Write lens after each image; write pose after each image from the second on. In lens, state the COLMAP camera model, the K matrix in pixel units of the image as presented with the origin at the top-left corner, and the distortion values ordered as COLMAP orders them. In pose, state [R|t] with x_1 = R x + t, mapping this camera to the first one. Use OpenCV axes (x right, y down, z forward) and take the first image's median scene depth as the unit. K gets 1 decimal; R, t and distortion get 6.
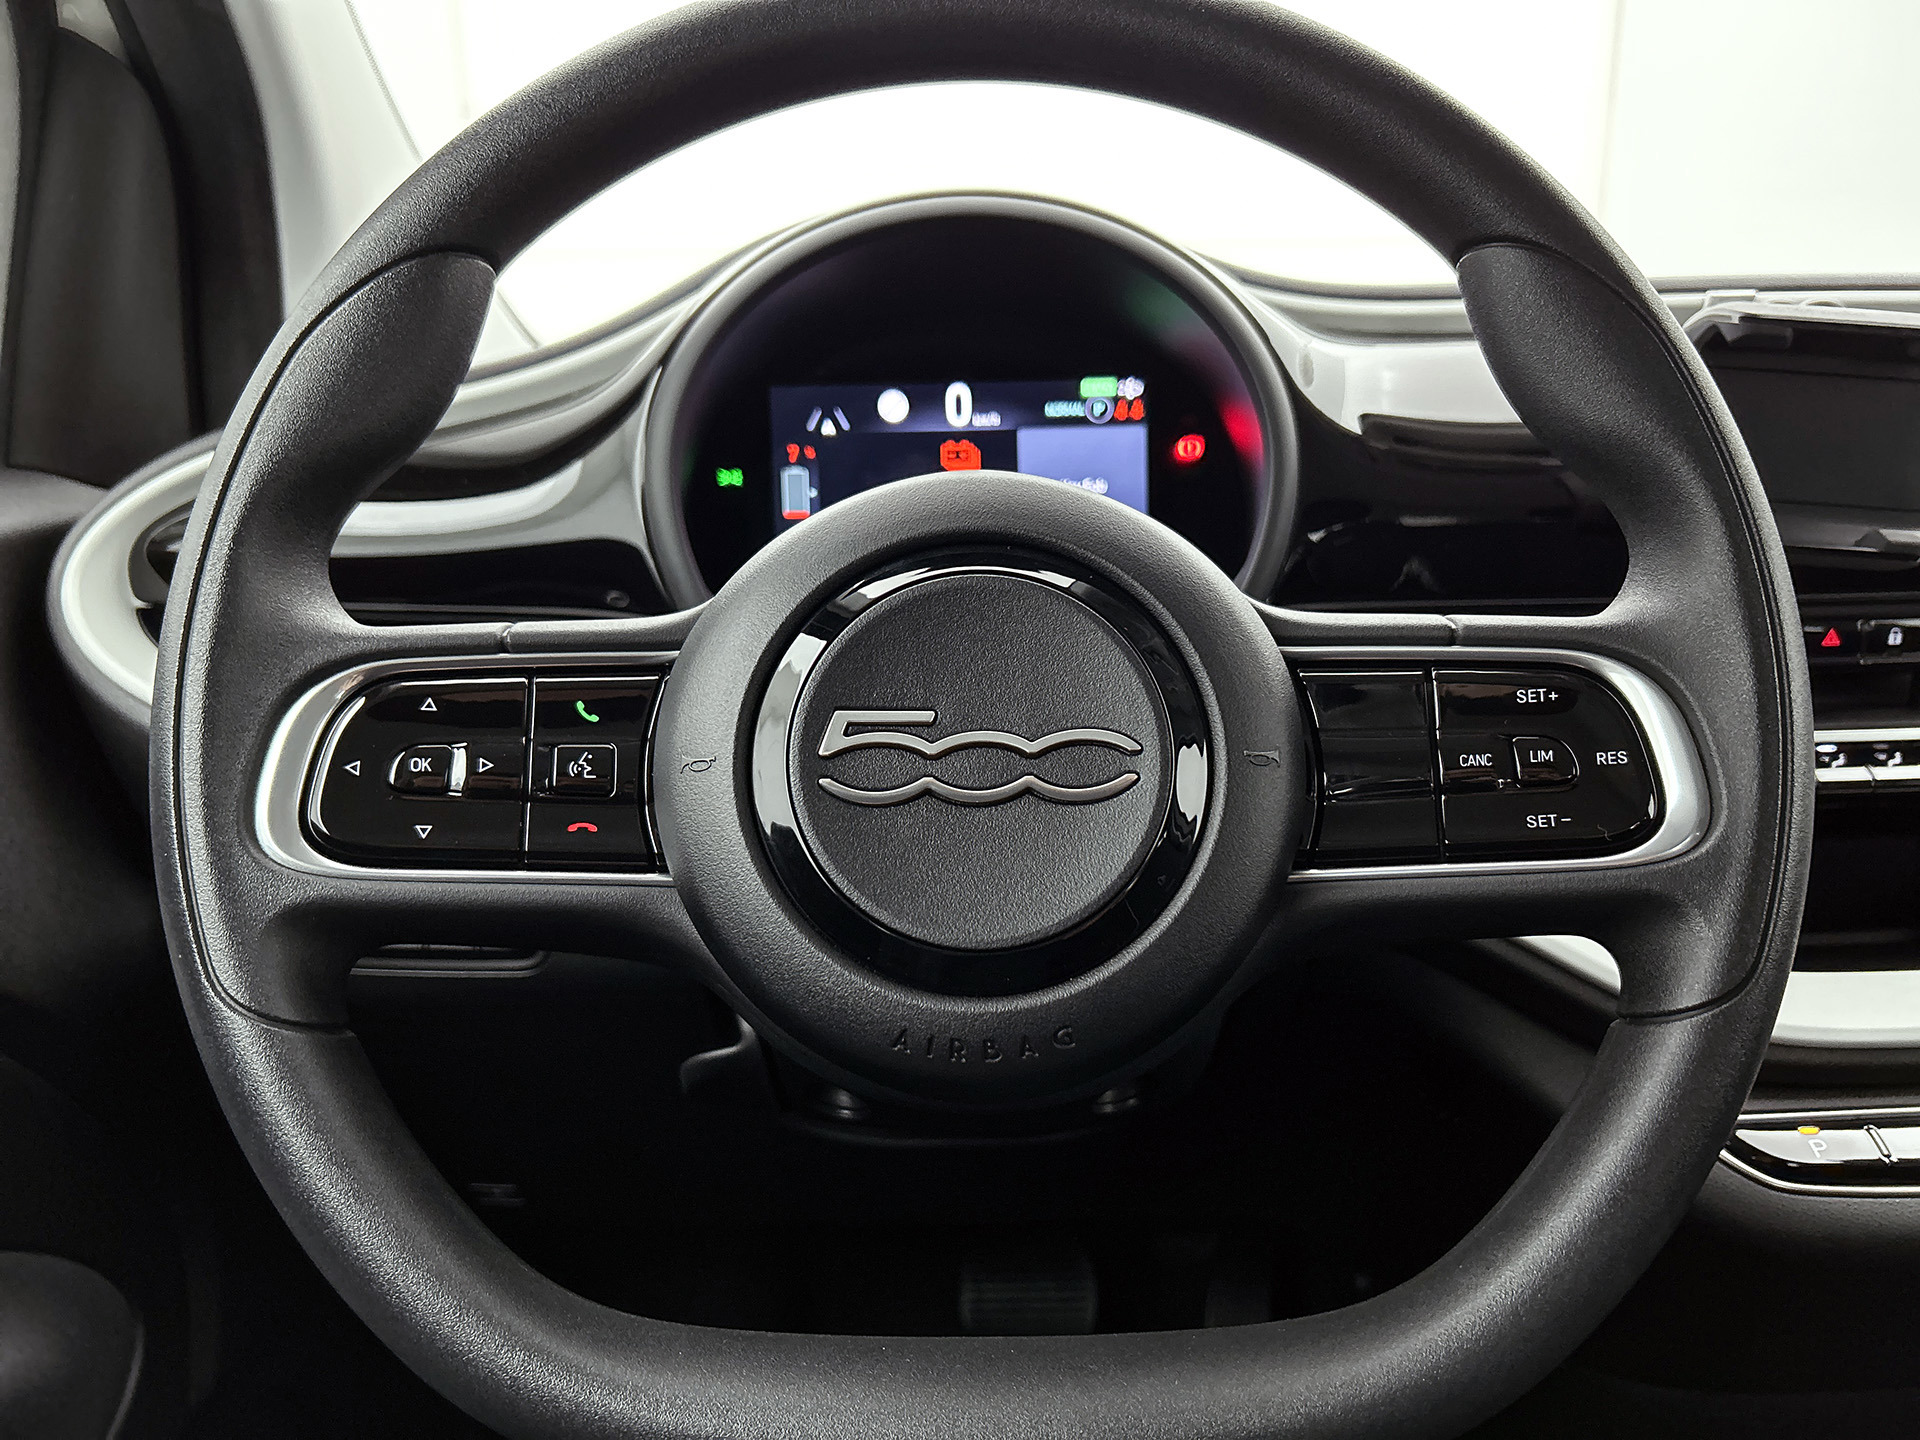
lens RADIAL K [[1452.9, 0, 950.5], [0, 1452.9, 720.3], [0, 0, 1]] dist [-0.000569, -0.007667]
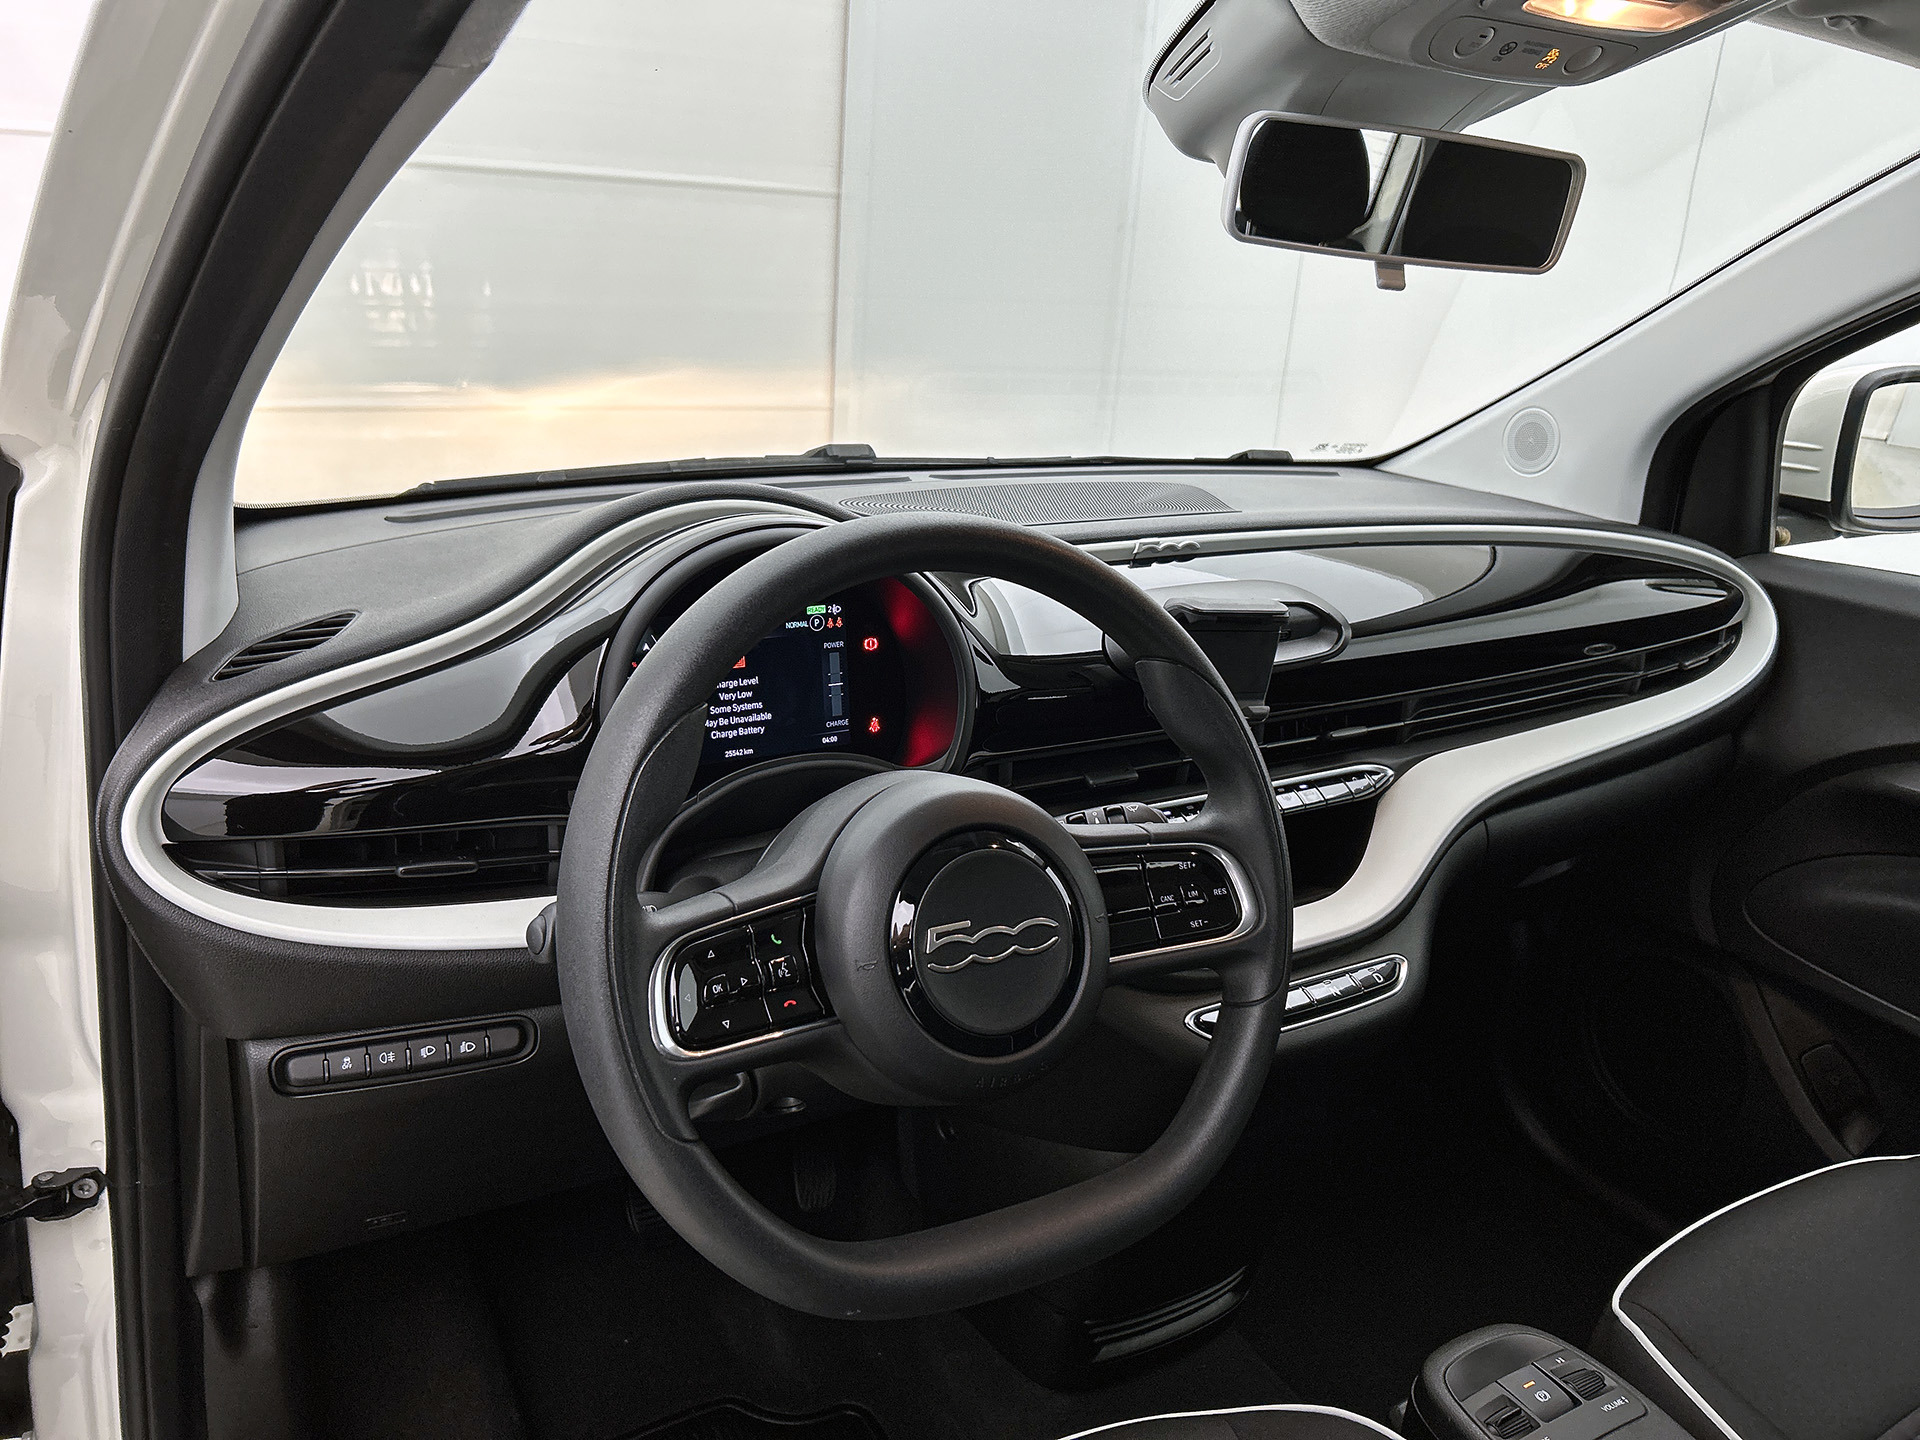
lens RADIAL K [[1452.9, 0, 955.2], [0, 1452.9, 705.2], [0, 0, 1]] dist [-0.000569, -0.007667]
pose [[0.859933, -0.086652, 0.502998, -0.999570], [0.042165, 0.994175, 0.099183, -0.495891], [-0.508663, -0.064082, 0.858578, -0.716278]]
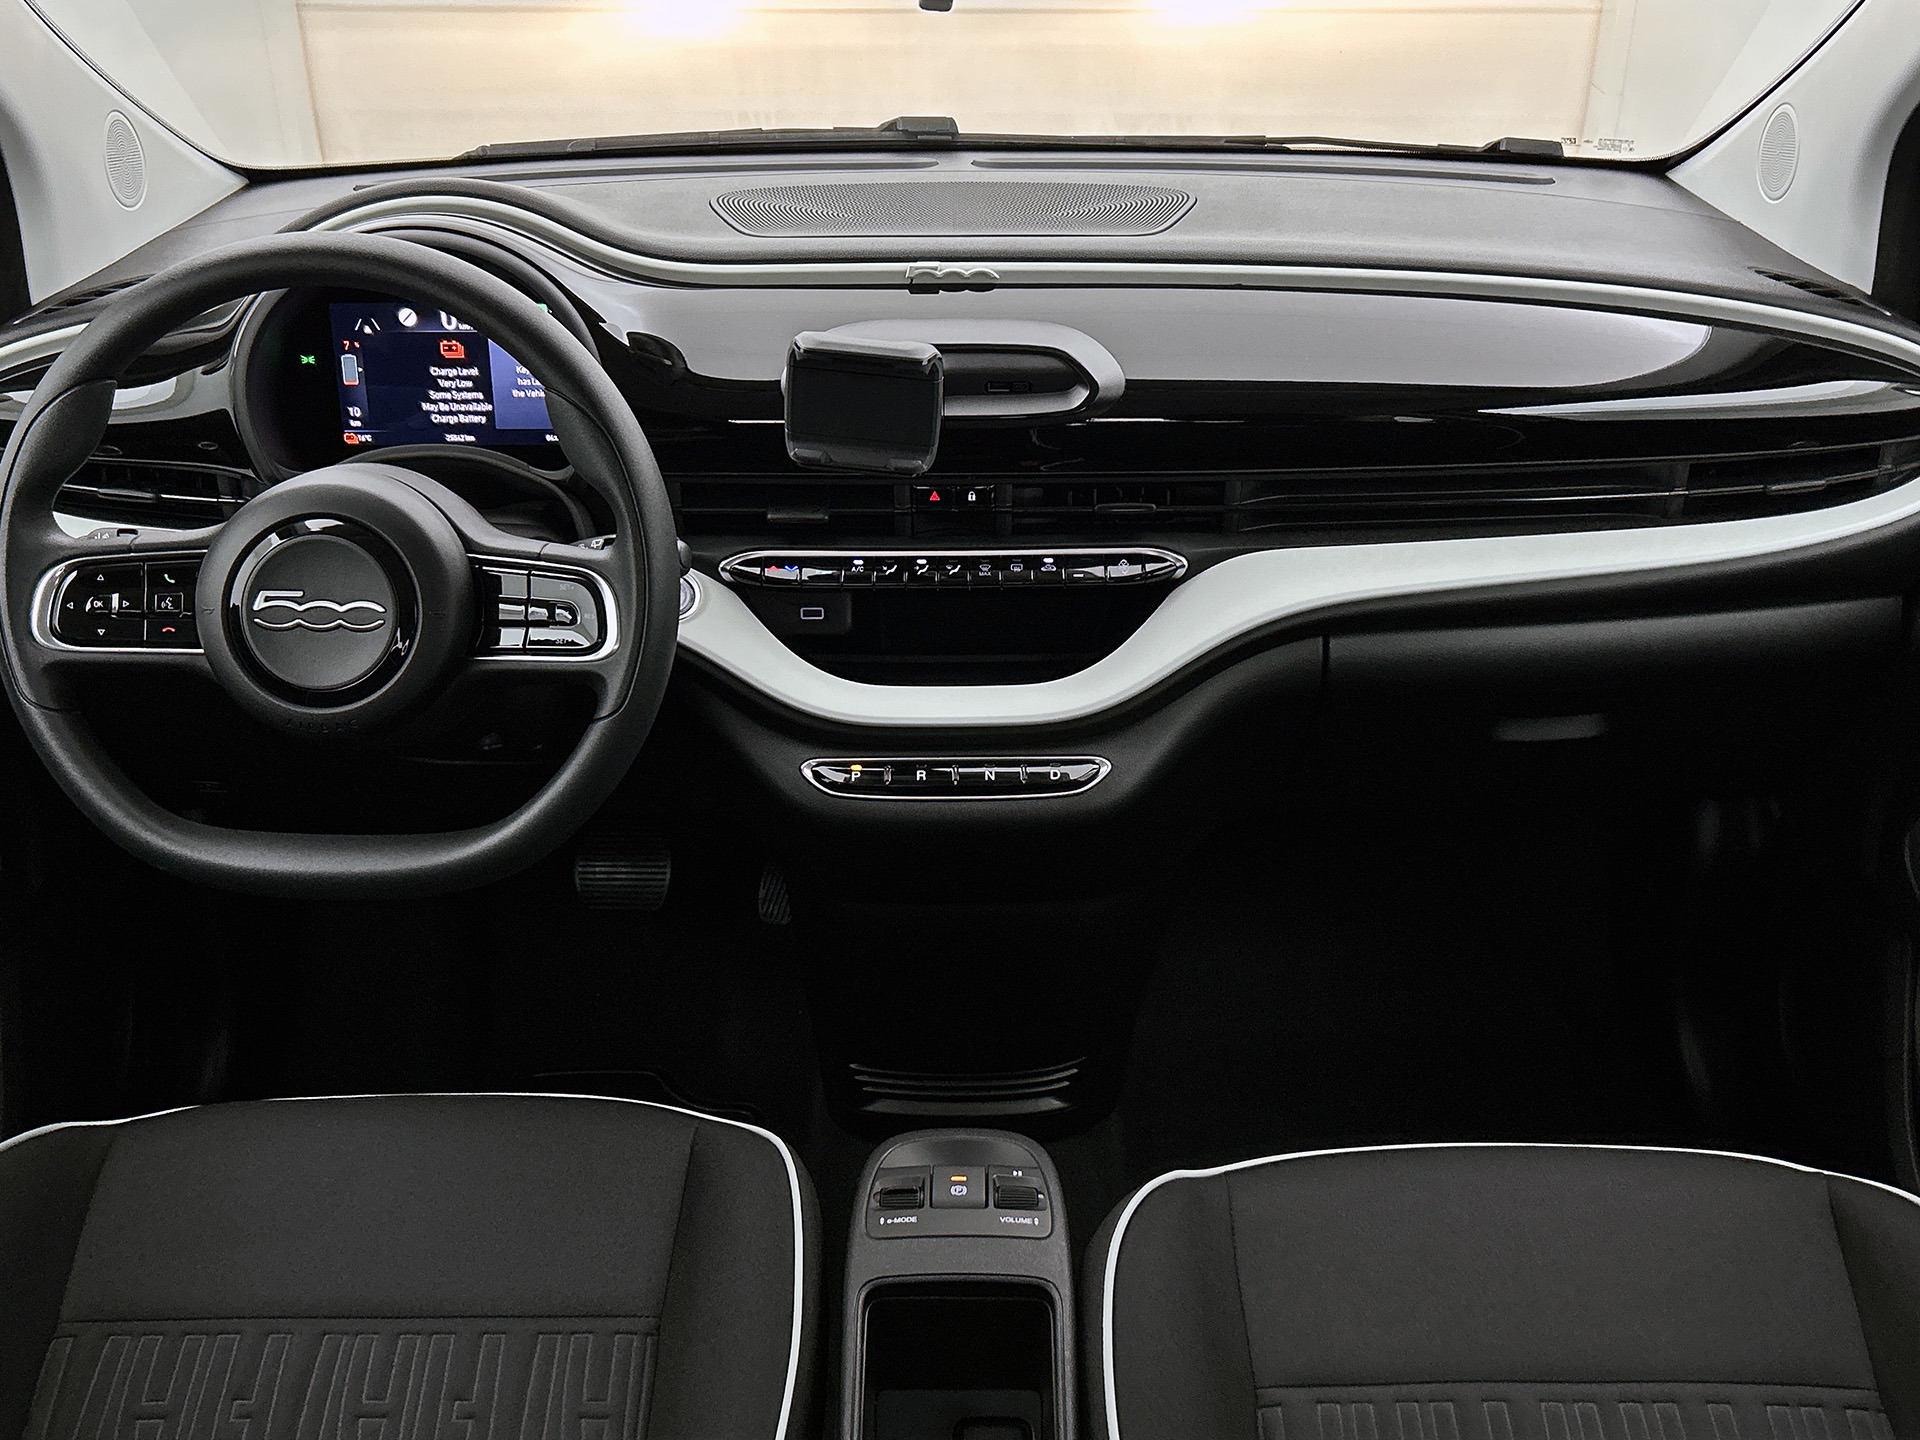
lens RADIAL K [[1983.3, 0, 964.1], [0, 1983.3, 724.1], [0, 0, 1]] dist [-0.006756, 0.000000]
pose [[0.999491, 0.028770, -0.013755, 1.111302], [-0.024247, 0.965794, 0.258174, -0.654147], [0.020713, -0.257710, 0.966000, -2.173232]]
